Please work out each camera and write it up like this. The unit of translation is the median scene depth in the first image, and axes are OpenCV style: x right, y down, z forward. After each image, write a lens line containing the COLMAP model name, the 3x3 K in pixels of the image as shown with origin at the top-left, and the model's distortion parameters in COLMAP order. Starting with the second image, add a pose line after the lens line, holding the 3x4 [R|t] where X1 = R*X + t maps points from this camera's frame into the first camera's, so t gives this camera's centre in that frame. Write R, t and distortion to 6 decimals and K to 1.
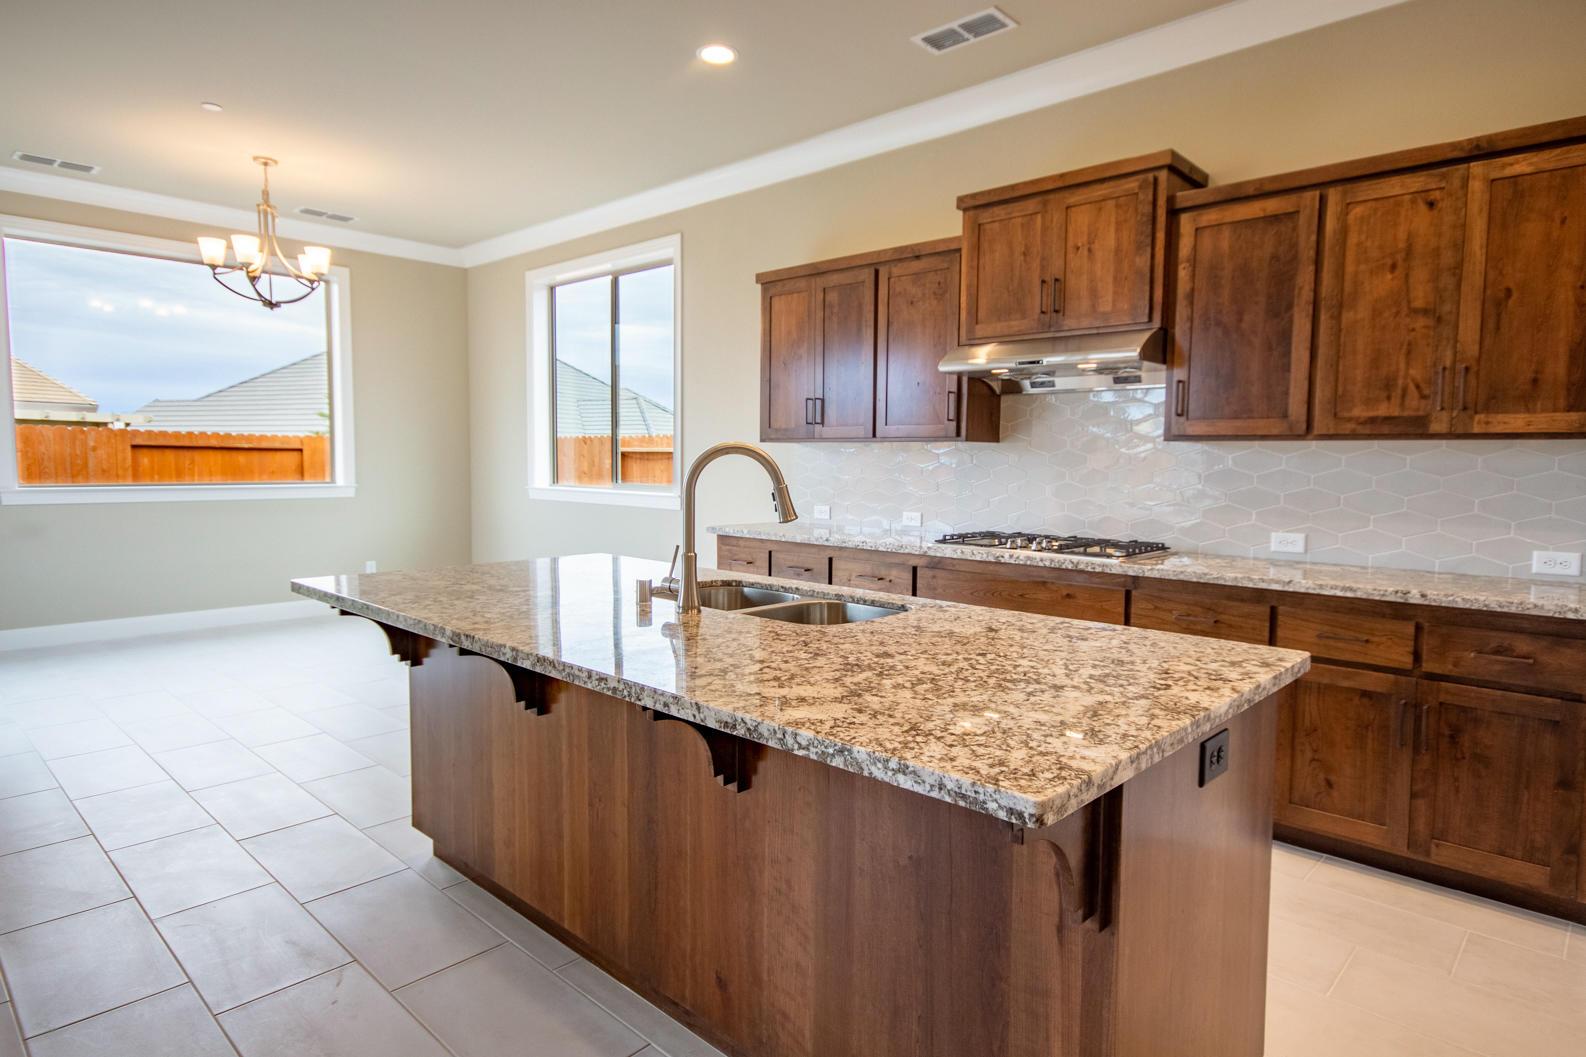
lens RADIAL K [[895.1, 0, 802.0], [0, 895.1, 537.0], [0, 0, 1]] dist [0.002138, 0.000839]
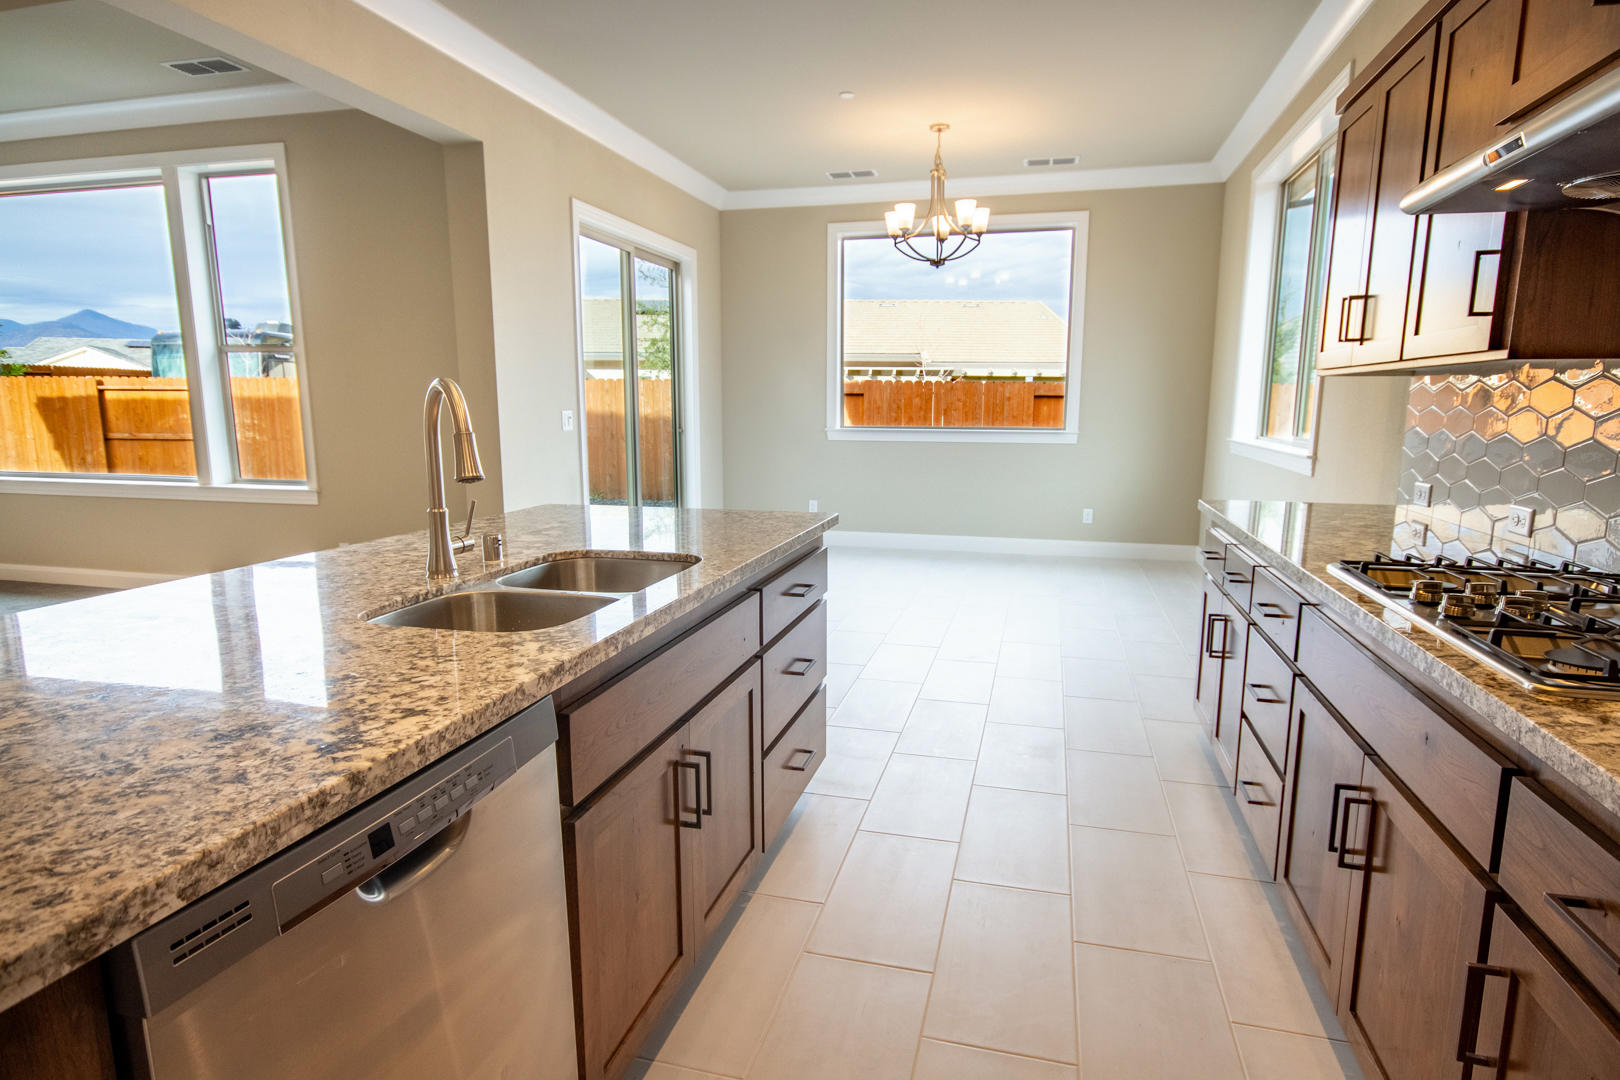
lens RADIAL K [[869.2, 0, 815.7], [0, 869.2, 558.3], [0, 0, 1]] dist [0.001796, 0.000272]
pose [[0.478530, 0.146688, -0.865732, 0.257843], [-0.072477, 0.989181, 0.127543, -0.022299], [0.875075, 0.001712, 0.483984, 0.292989]]
